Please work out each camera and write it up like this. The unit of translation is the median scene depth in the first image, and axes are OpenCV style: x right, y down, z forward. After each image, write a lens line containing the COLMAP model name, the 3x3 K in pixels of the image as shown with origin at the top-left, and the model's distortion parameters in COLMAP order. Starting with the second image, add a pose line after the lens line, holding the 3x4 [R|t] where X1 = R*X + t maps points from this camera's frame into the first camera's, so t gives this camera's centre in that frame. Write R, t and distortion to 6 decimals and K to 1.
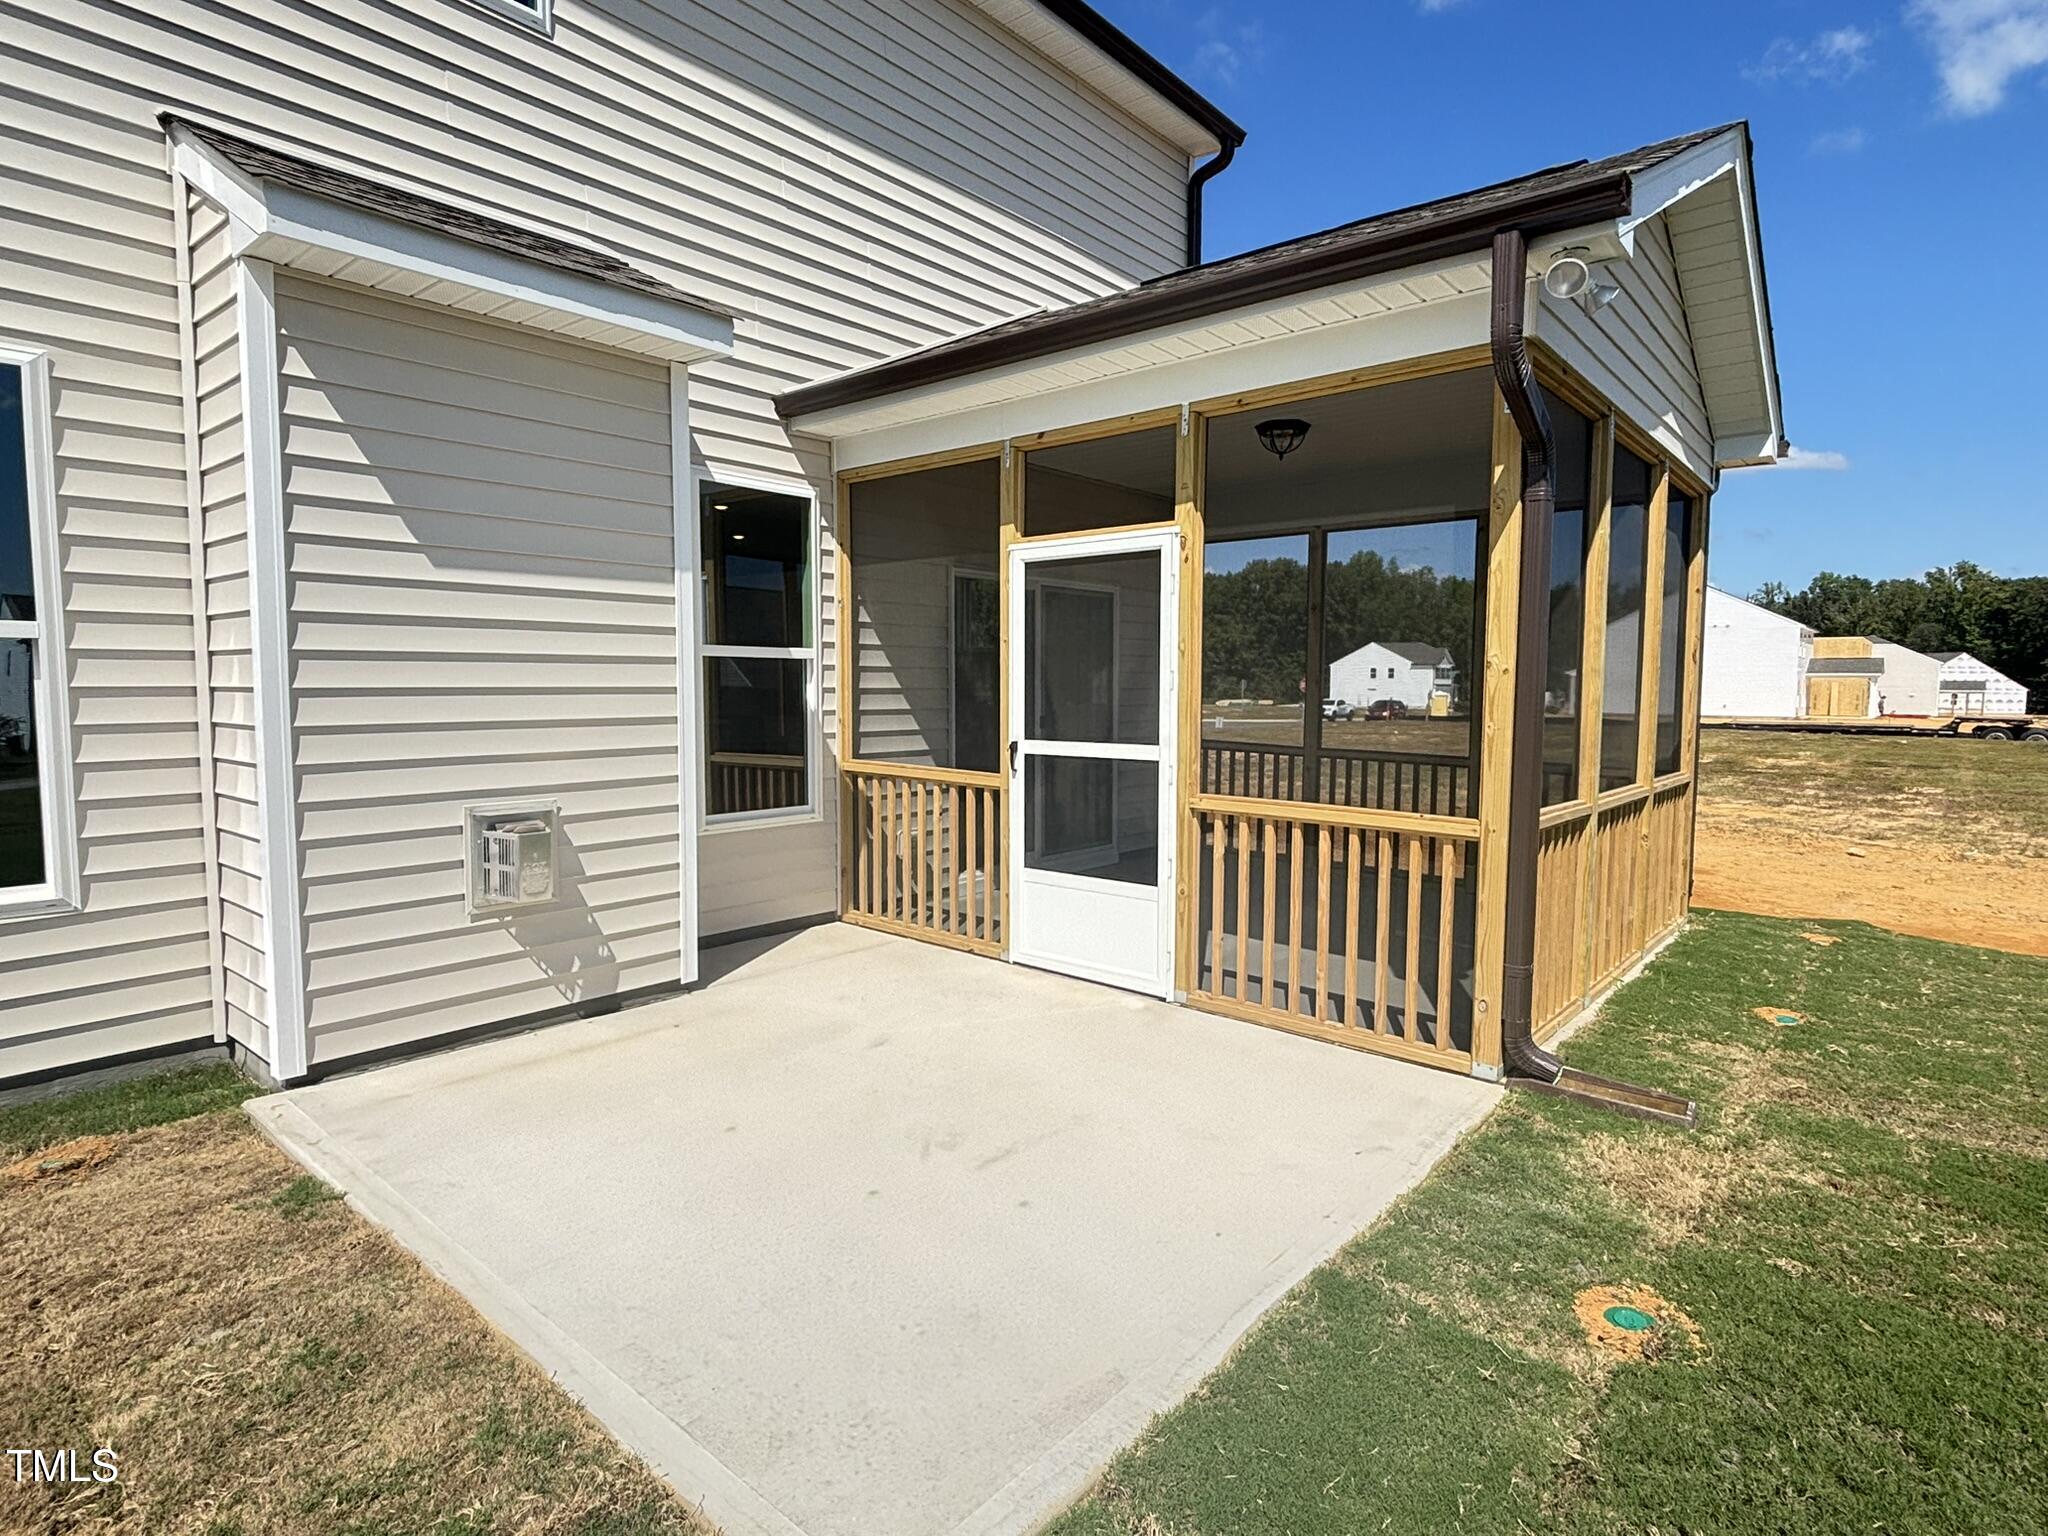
lens RADIAL K [[1086.9, 0, 1025.2], [0, 1086.9, 778.5], [0, 0, 1]] dist [-0.003081, -0.000617]
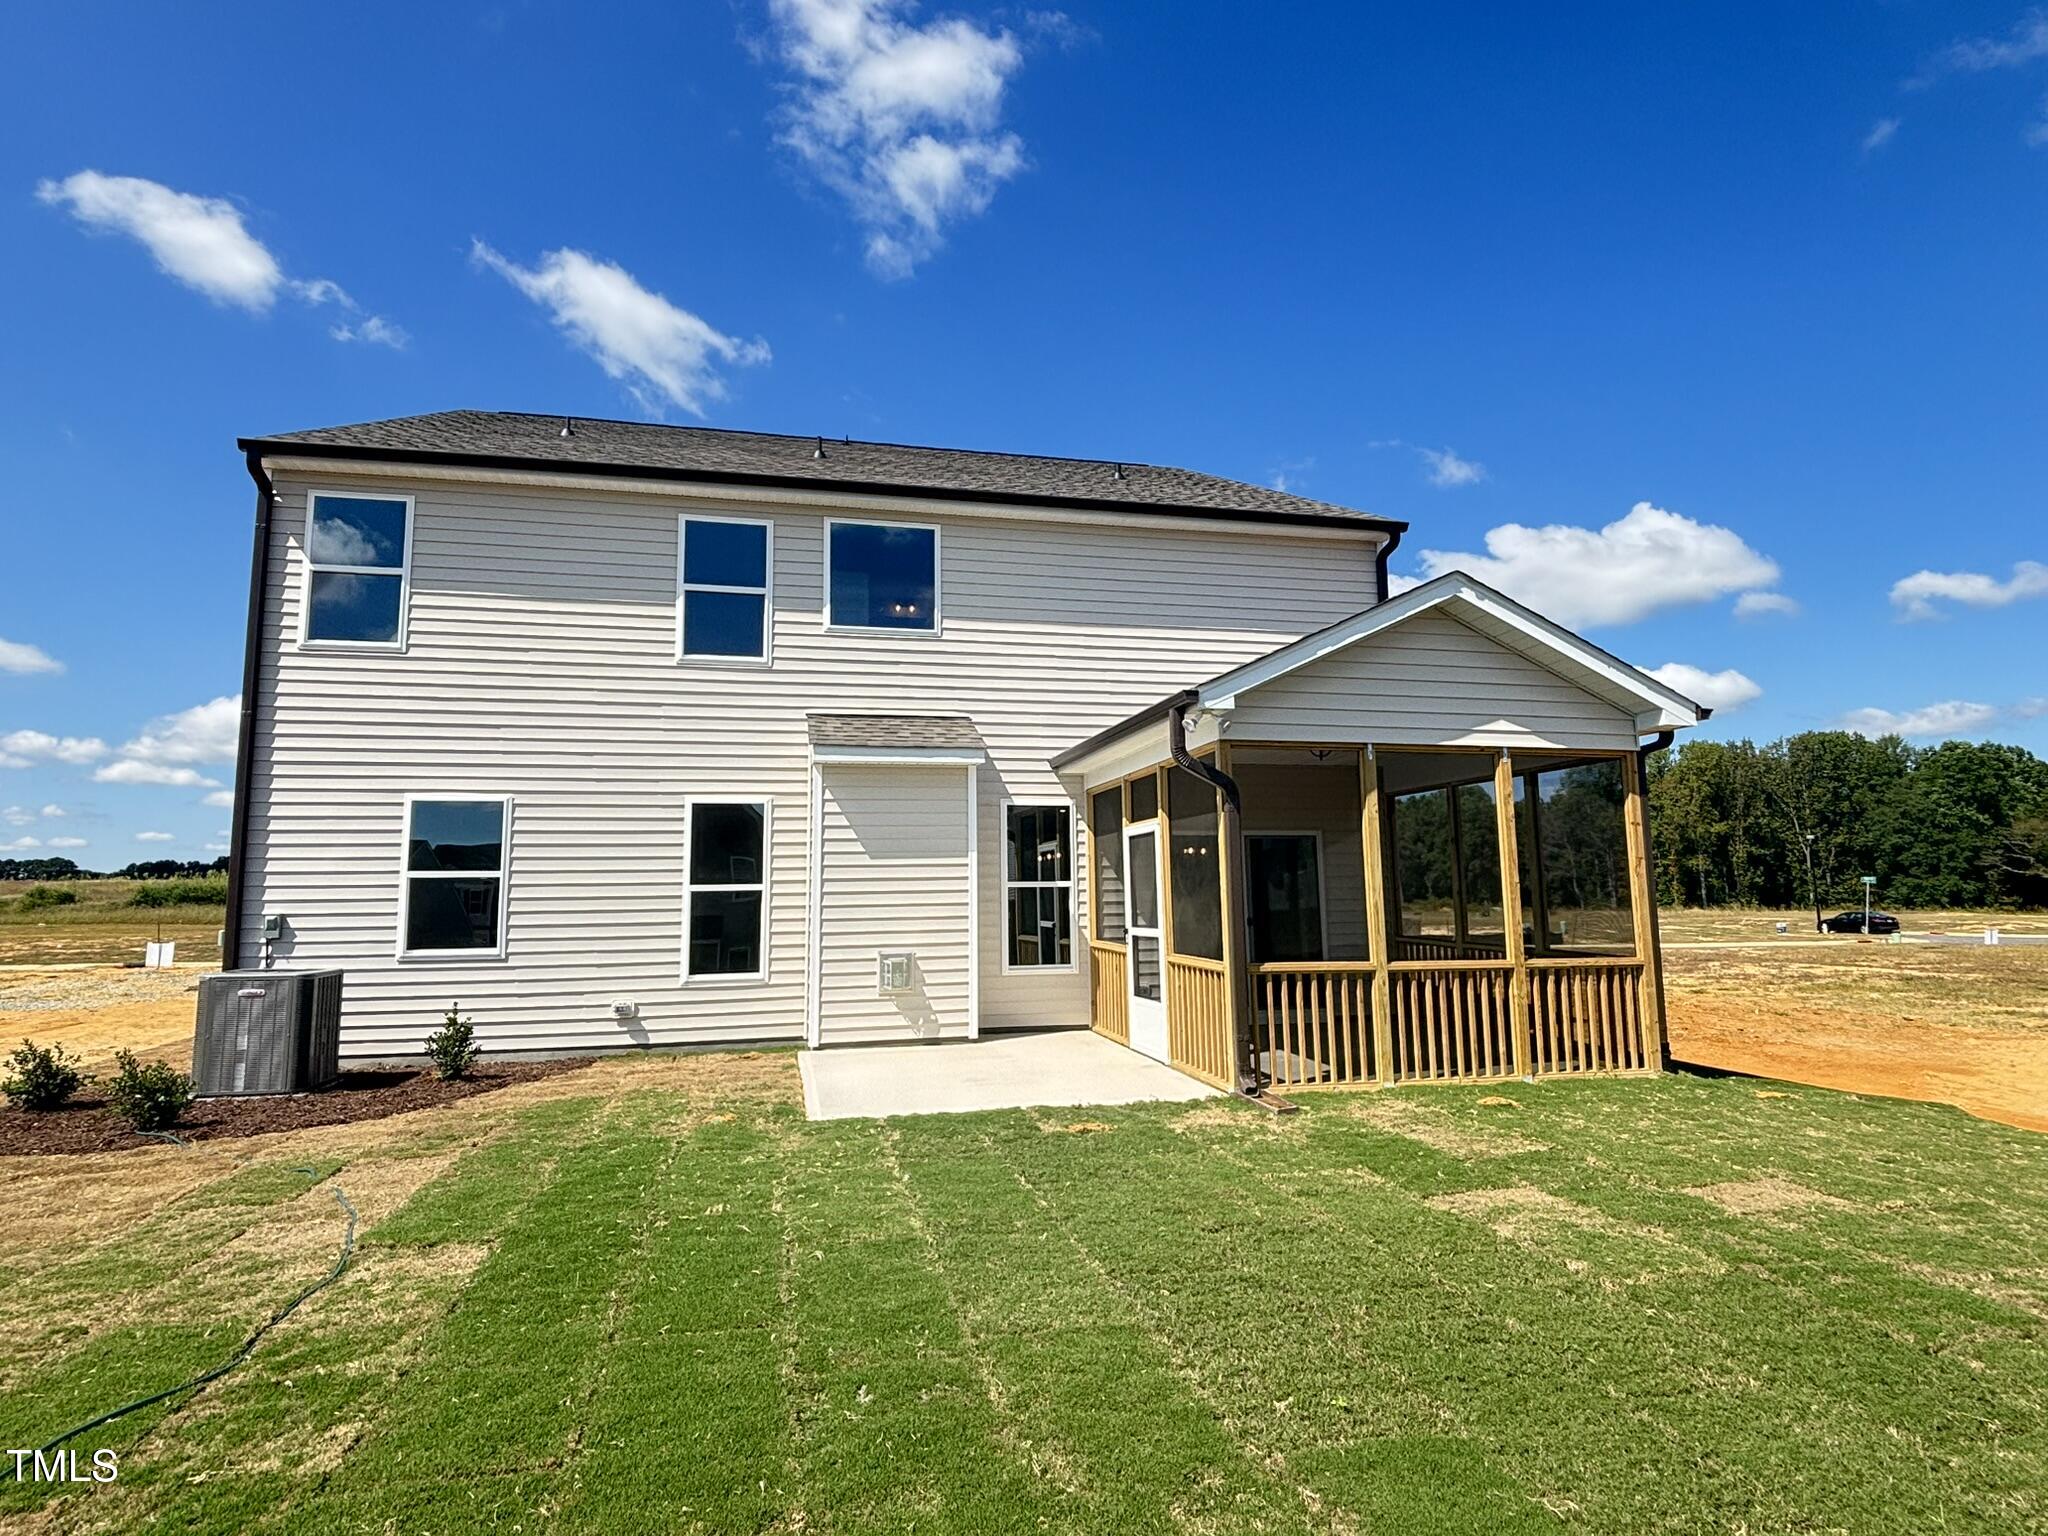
lens RADIAL K [[1086.9, 0, 1025.0], [0, 1086.9, 762.7], [0, 0, 1]] dist [-0.003081, -0.000617]
pose [[0.806033, -0.091755, -0.584715, 1.015541], [-0.033399, 0.979285, -0.199713, 0.071740], [0.590927, 0.180504, 0.786272, -0.696246]]
